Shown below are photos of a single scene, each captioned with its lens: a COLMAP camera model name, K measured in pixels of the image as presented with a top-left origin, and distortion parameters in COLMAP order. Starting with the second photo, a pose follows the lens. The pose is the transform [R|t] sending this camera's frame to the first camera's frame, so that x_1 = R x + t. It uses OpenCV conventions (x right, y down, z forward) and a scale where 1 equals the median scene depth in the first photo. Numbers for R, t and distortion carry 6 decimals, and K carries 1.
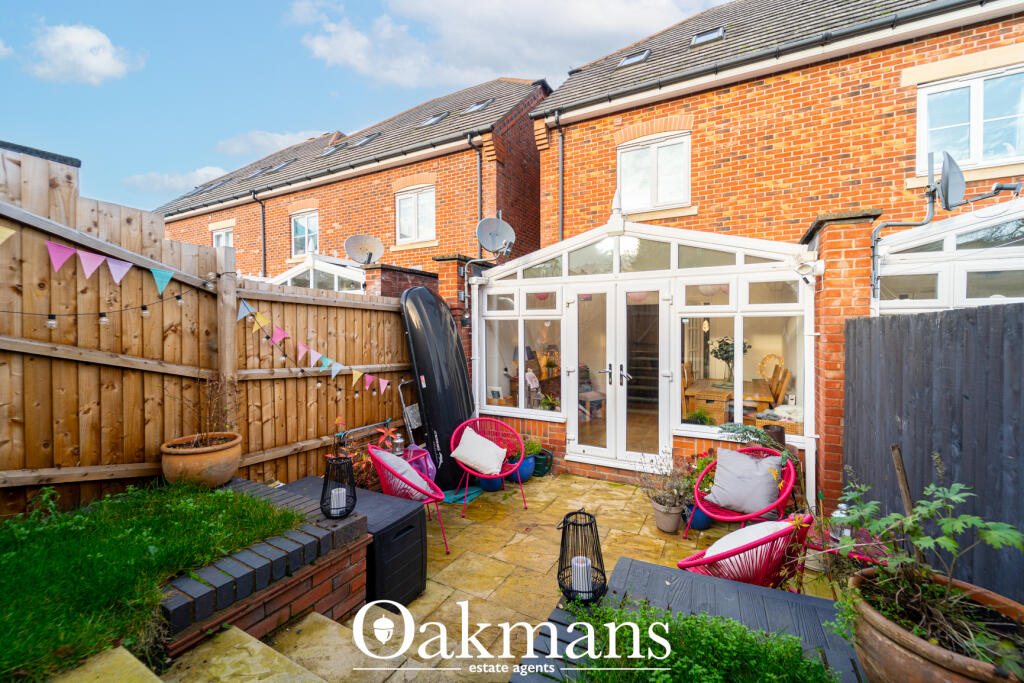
lens RADIAL K [[419.0, 0, 512.0], [0, 419.0, 341.5], [0, 0, 1]] dist [0.000455, -0.000719]
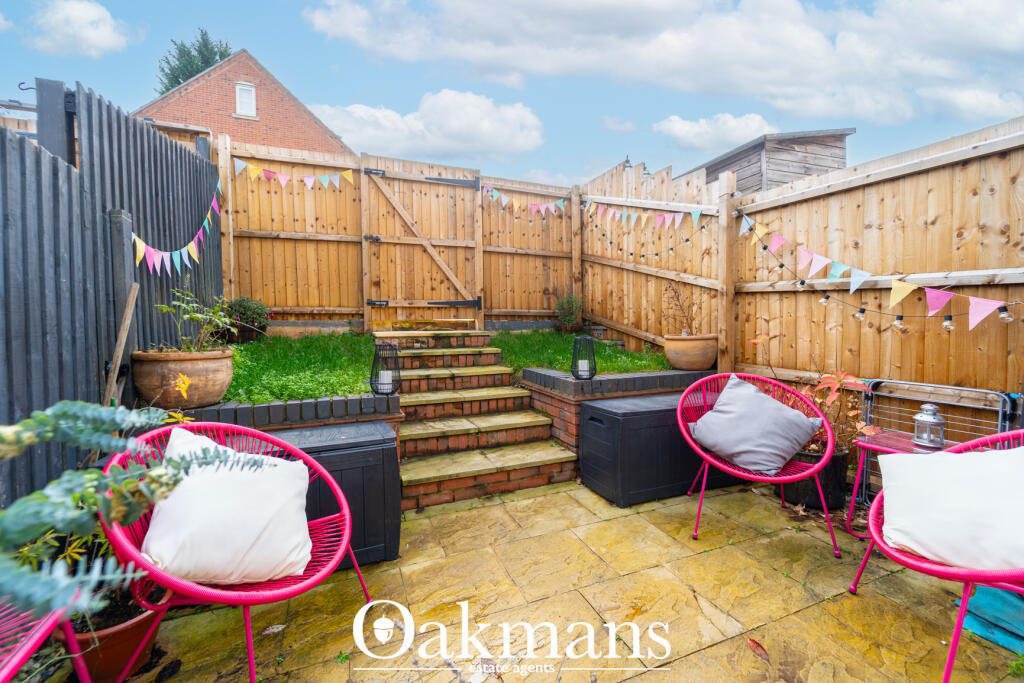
lens RADIAL K [[419.0, 0, 512.0], [0, 419.0, 341.5], [0, 0, 1]] dist [0.000455, -0.000719]
pose [[-0.639424, 0.039861, -0.767820, 0.510220], [-0.010501, 0.998109, 0.060561, 0.146435], [0.768782, 0.046788, -0.637797, 1.128508]]
